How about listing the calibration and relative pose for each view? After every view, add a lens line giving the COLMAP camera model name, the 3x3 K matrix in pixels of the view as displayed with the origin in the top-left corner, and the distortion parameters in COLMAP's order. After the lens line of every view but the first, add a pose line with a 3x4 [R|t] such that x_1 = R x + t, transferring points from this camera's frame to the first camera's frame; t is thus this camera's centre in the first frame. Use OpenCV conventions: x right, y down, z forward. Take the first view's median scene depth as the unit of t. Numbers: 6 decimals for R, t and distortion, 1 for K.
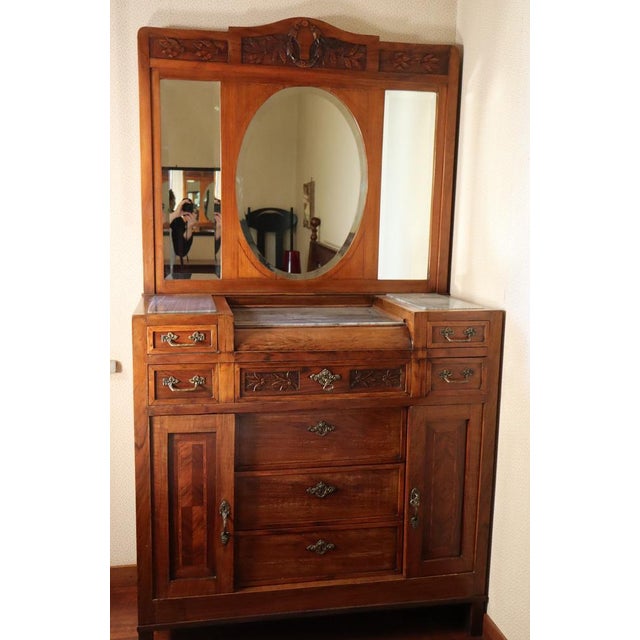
lens RADIAL K [[703.9, 0, 319.2], [0, 703.9, 335.9], [0, 0, 1]] dist [0.026502, 0.013048]
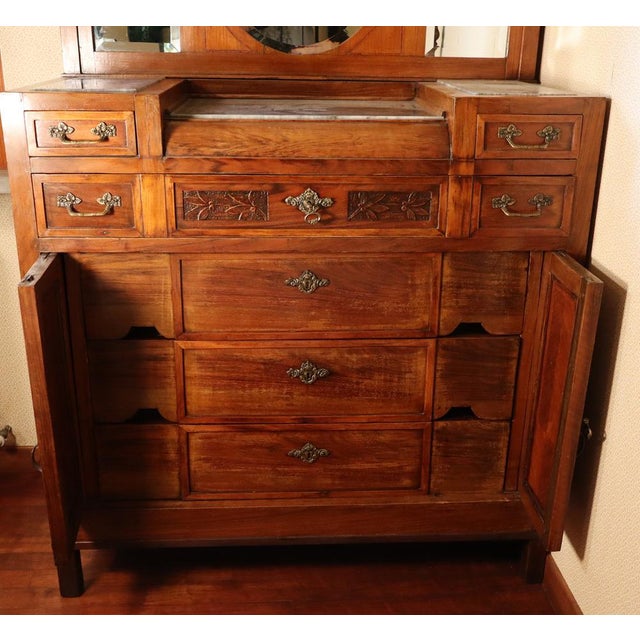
lens RADIAL K [[851.4, 0, 327.2], [0, 851.4, 355.0], [0, 0, 1]] dist [0.019342, -0.009187]
pose [[0.991822, 0.043877, -0.119849, 0.117733], [-0.019134, 0.979553, 0.200275, 0.037786], [0.126186, -0.196344, 0.972382, 0.209728]]
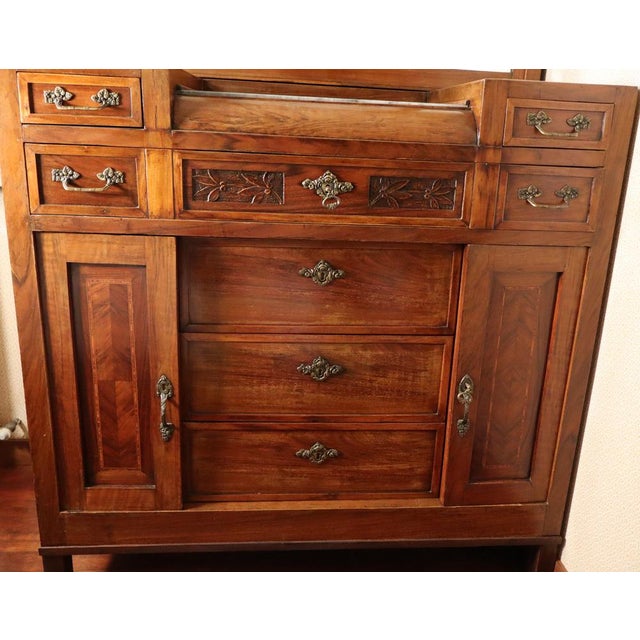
lens RADIAL K [[653.8, 0, 345.9], [0, 653.8, 320.3], [0, 0, 1]] dist [0.002196, 0.011382]
pose [[0.995593, 0.056088, -0.075161, 0.068861], [-0.045800, 0.990160, 0.132232, 0.093347], [0.081838, -0.128206, 0.988365, 0.412419]]
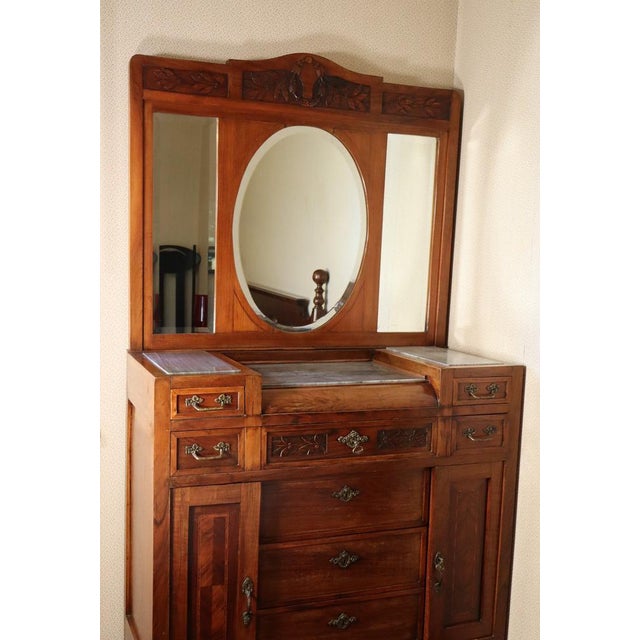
lens RADIAL K [[804.9, 0, 333.0], [0, 804.9, 373.2], [0, 0, 1]] dist [0.026113, 0.025139]
pose [[0.981764, -0.014324, 0.189566, -0.209738], [0.016608, 0.999807, -0.010465, -0.017700], [-0.189379, 0.013423, 0.981812, -0.050491]]
